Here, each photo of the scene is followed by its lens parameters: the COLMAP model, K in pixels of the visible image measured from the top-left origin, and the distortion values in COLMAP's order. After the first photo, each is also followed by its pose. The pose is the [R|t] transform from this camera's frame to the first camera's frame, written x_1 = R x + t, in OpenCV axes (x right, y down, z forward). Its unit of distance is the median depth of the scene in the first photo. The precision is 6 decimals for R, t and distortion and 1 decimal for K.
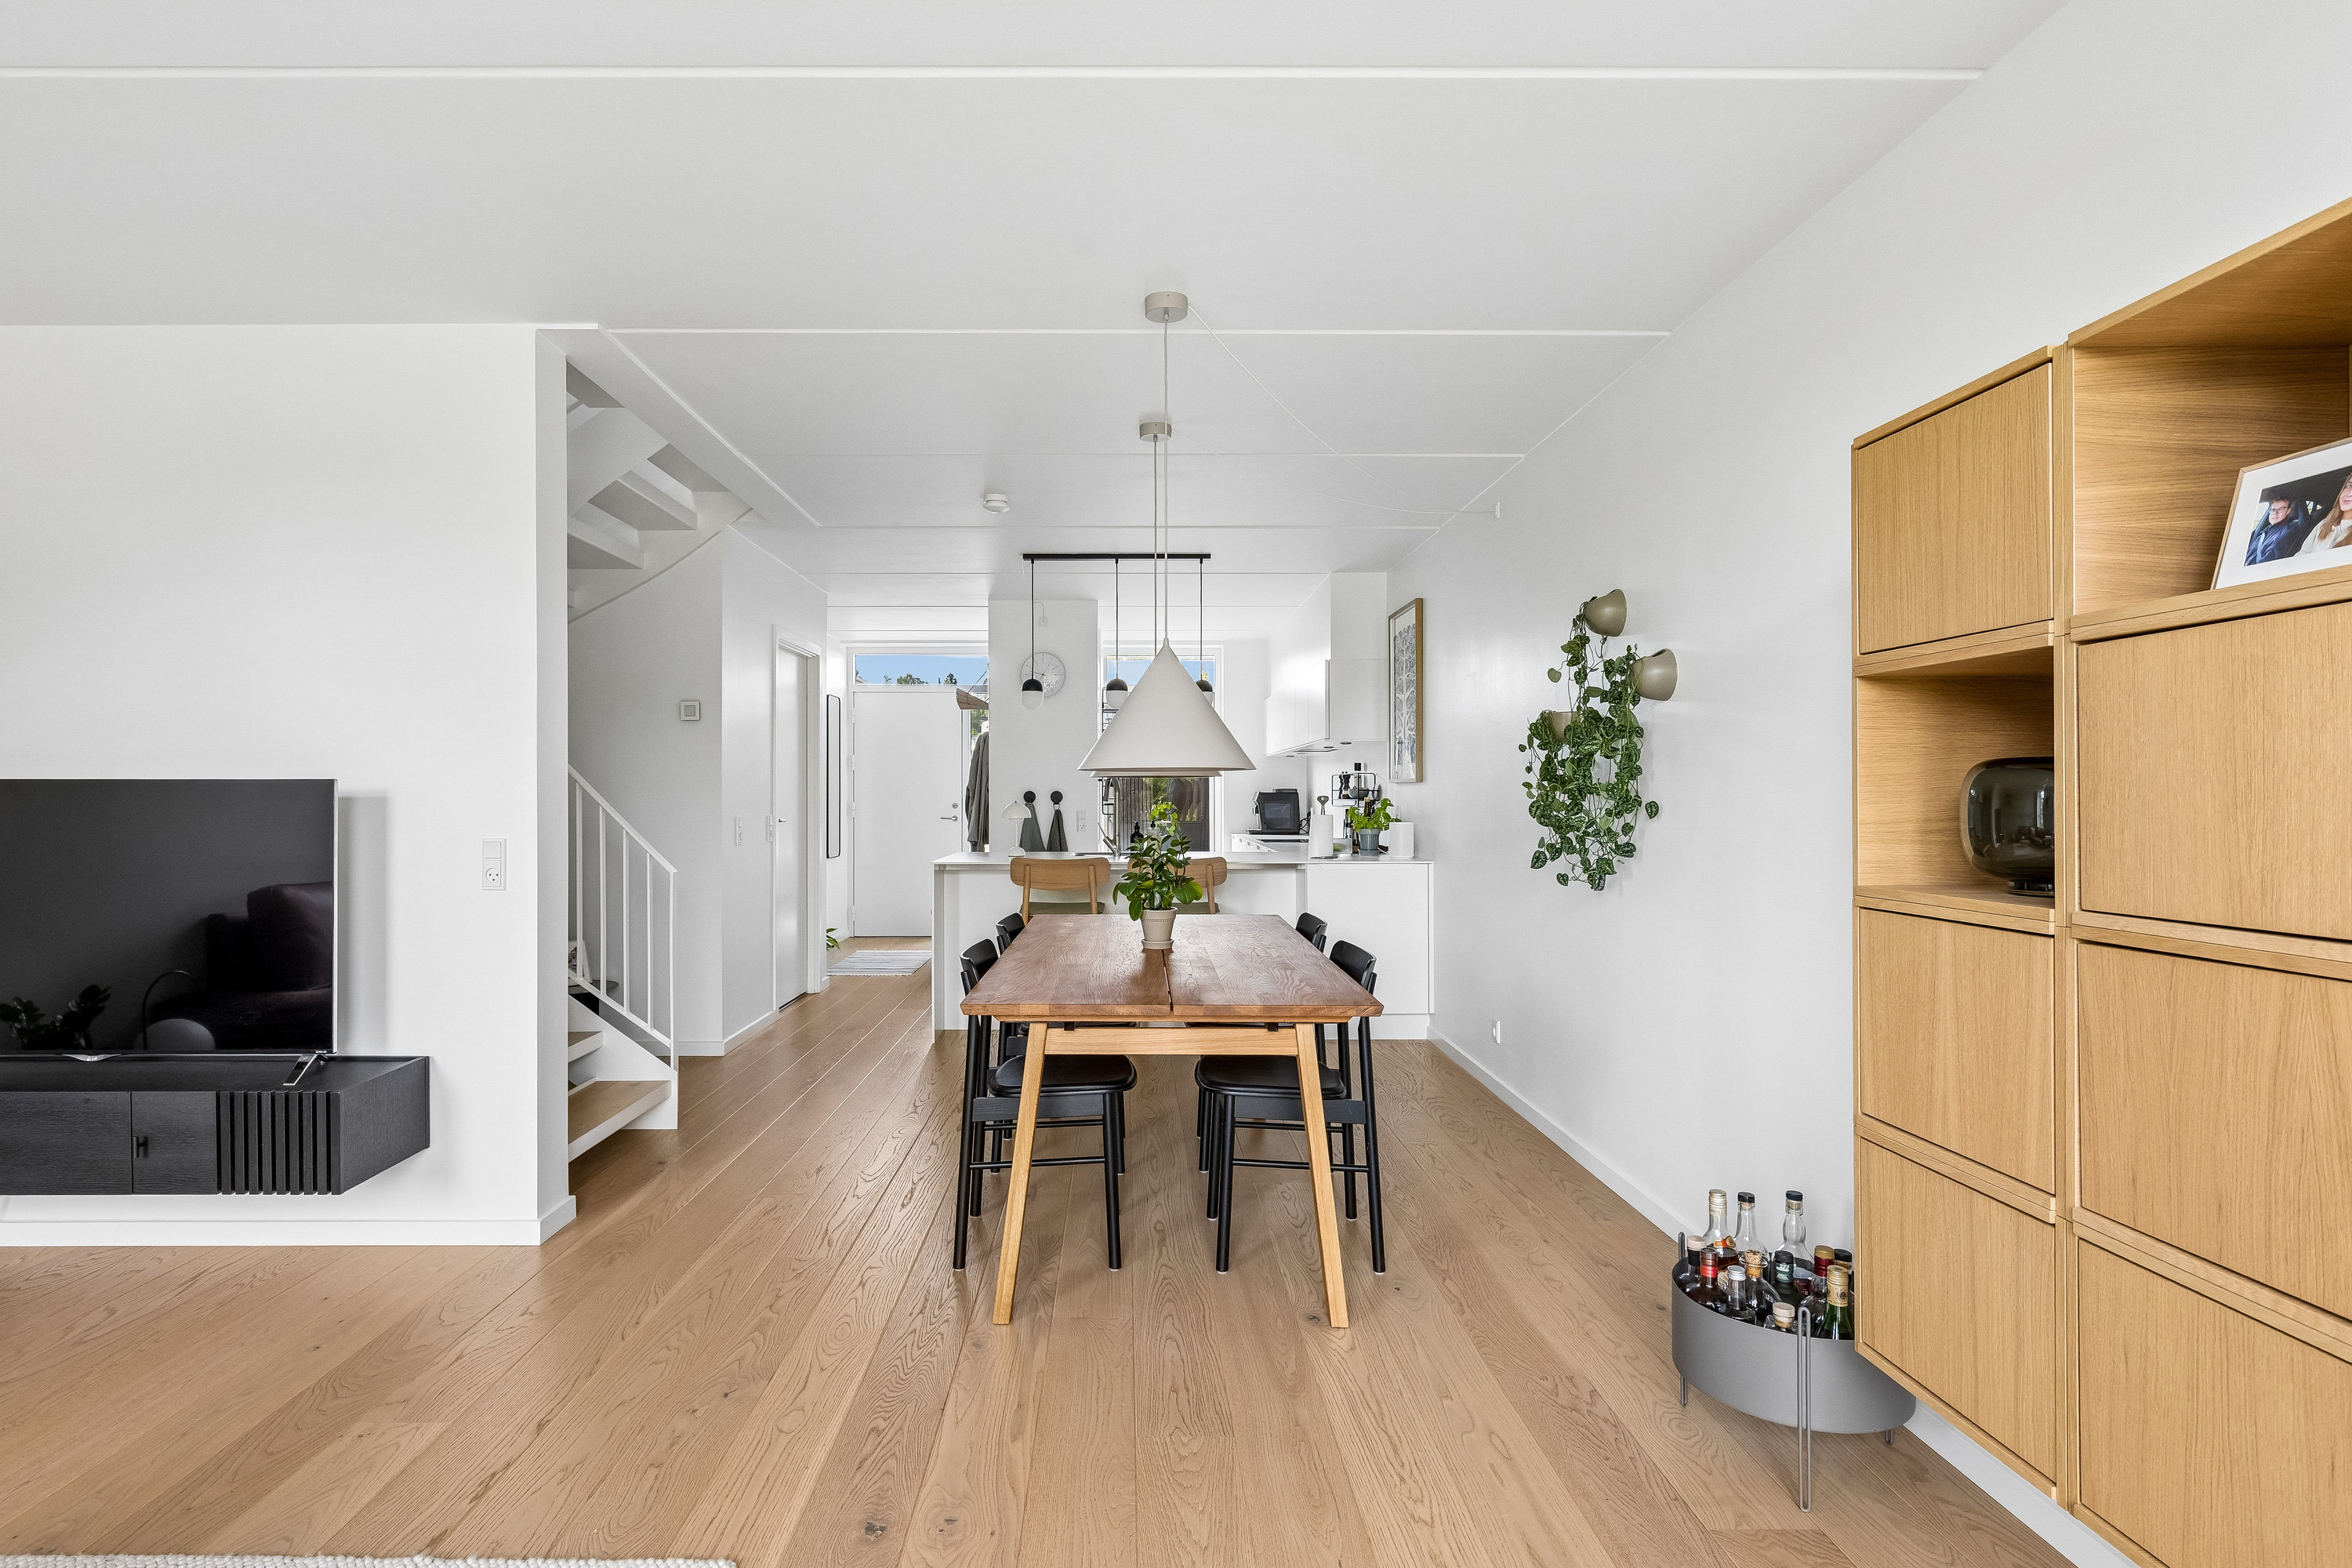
lens RADIAL K [[1209.0, 0, 1171.7], [0, 1209.0, 792.0], [0, 0, 1]] dist [-0.000227, 0.000158]
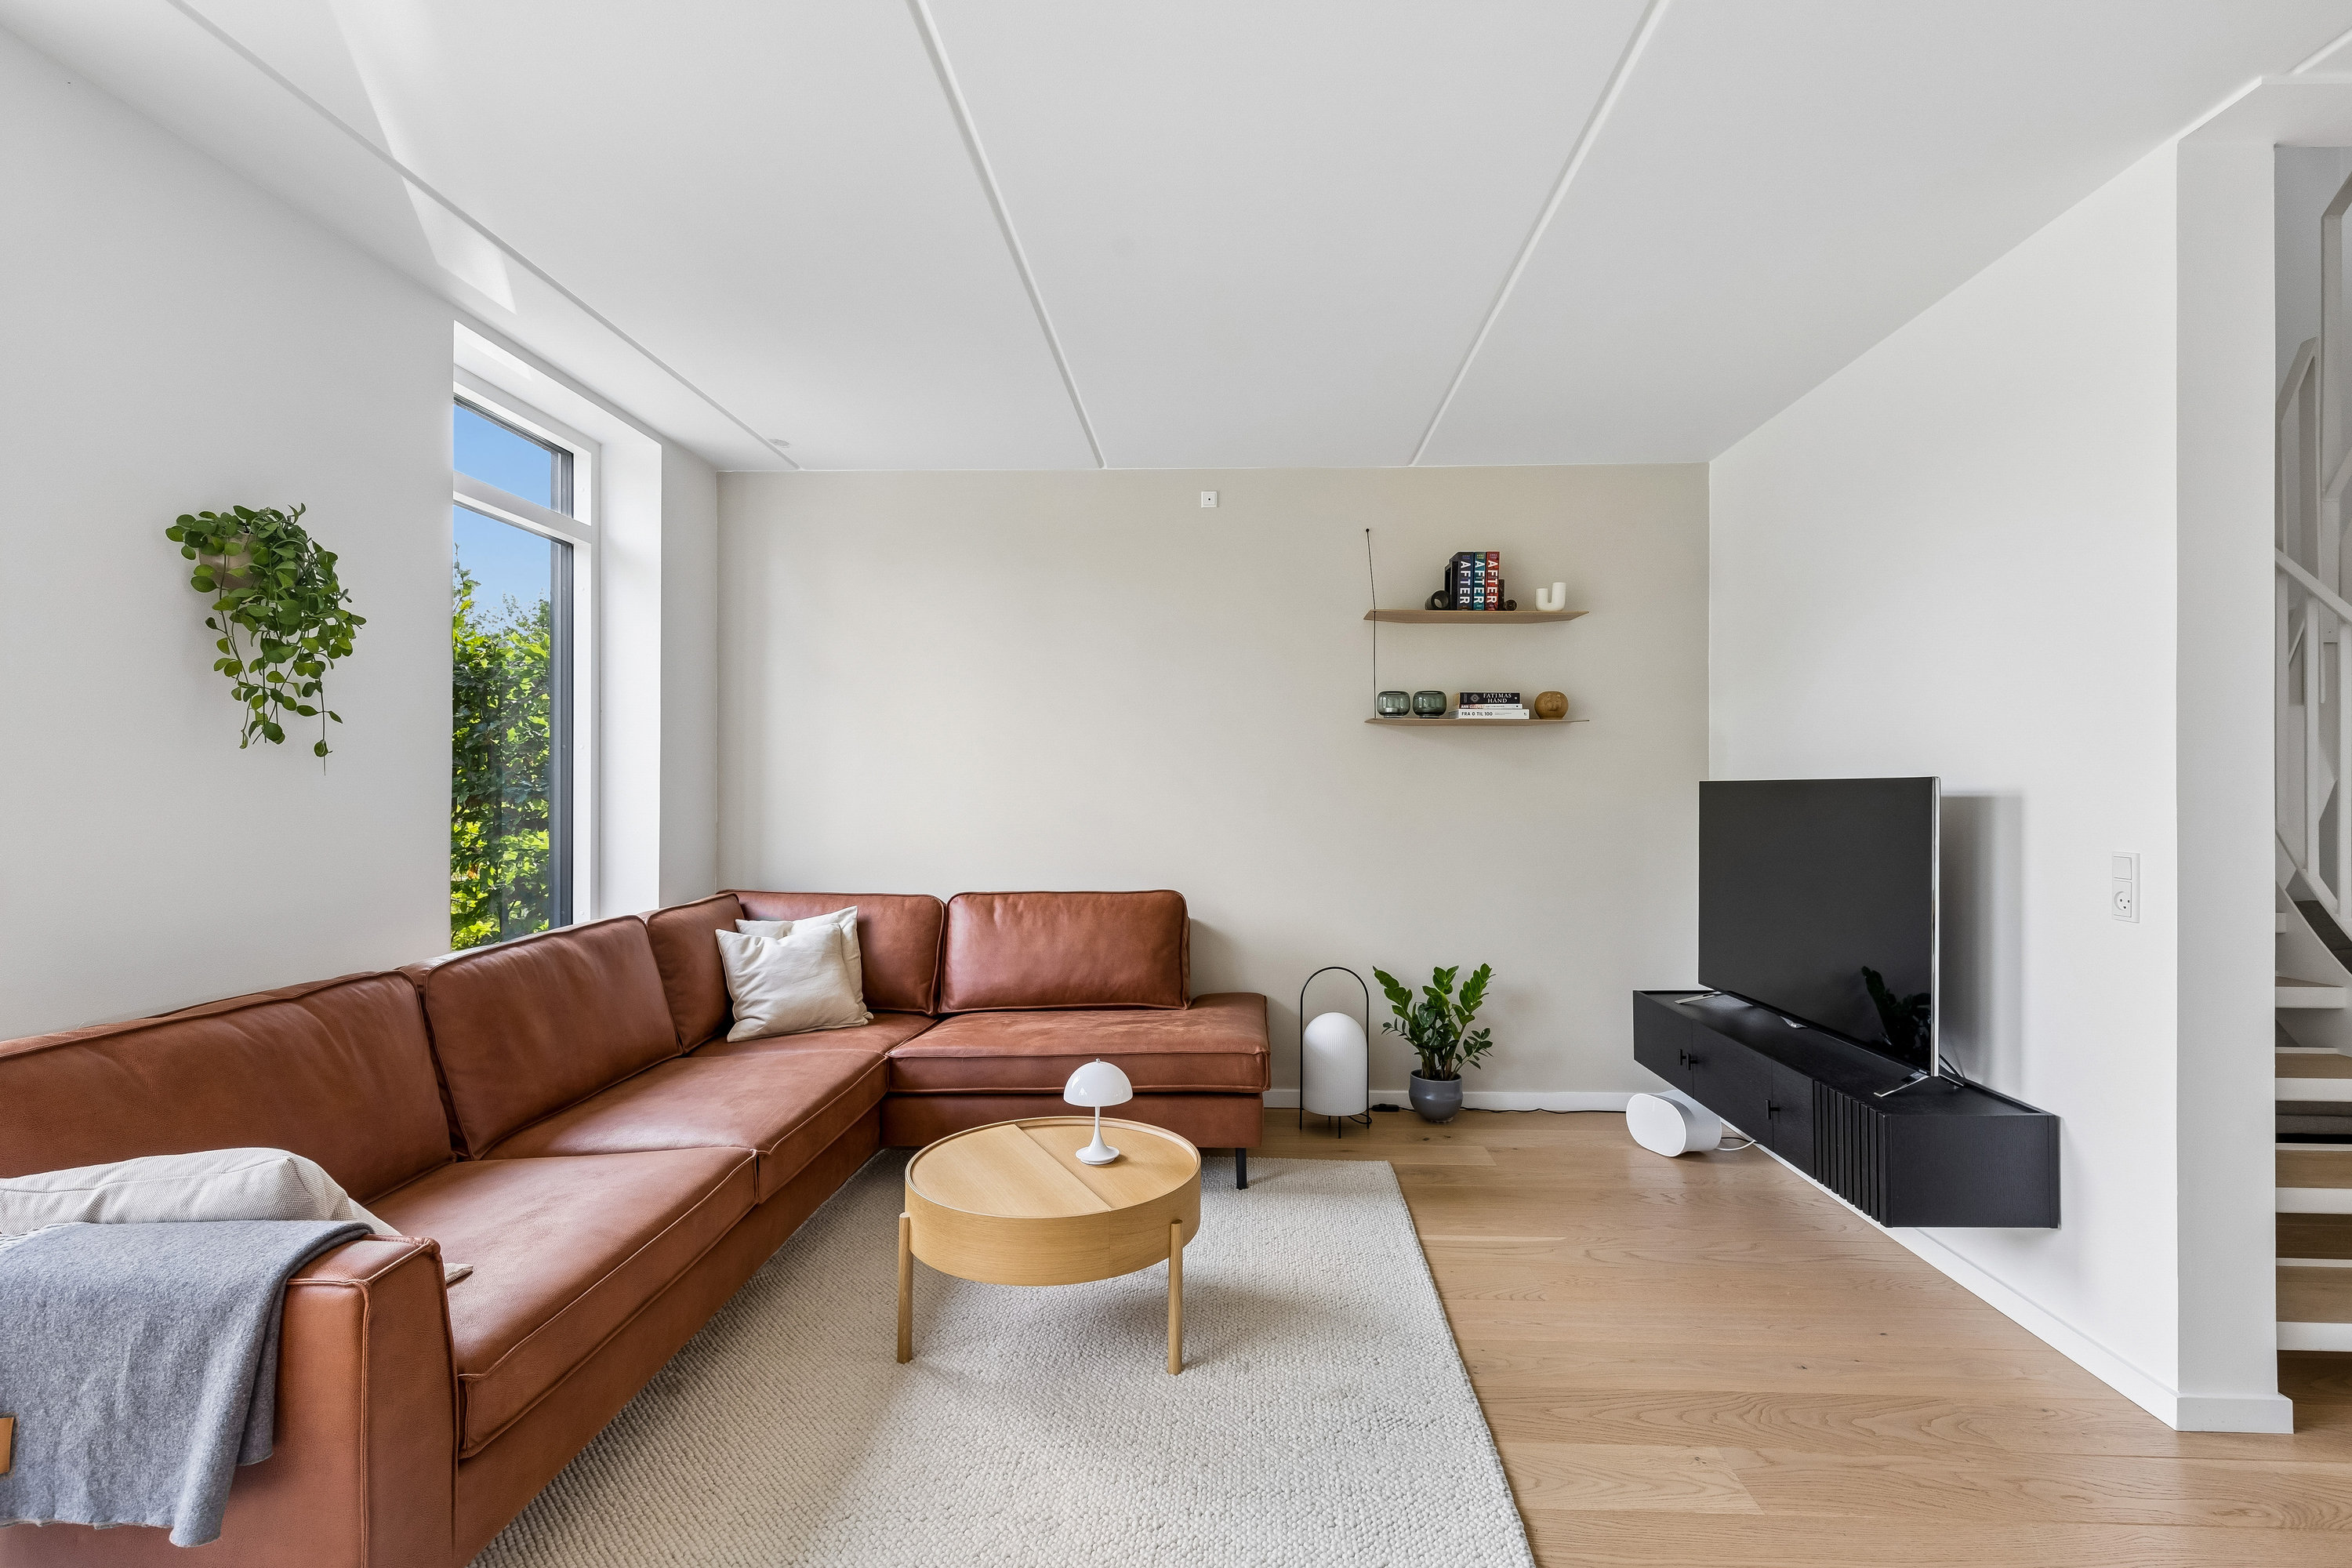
lens RADIAL K [[1079.1, 0, 1174.7], [0, 1079.1, 786.1], [0, 0, 1]] dist [0.002156, 0.000373]
pose [[-0.095204, -0.006327, -0.995438, 0.168848], [0.006208, 0.999957, -0.006949, -0.002059], [0.995438, -0.006842, -0.095161, 0.481311]]
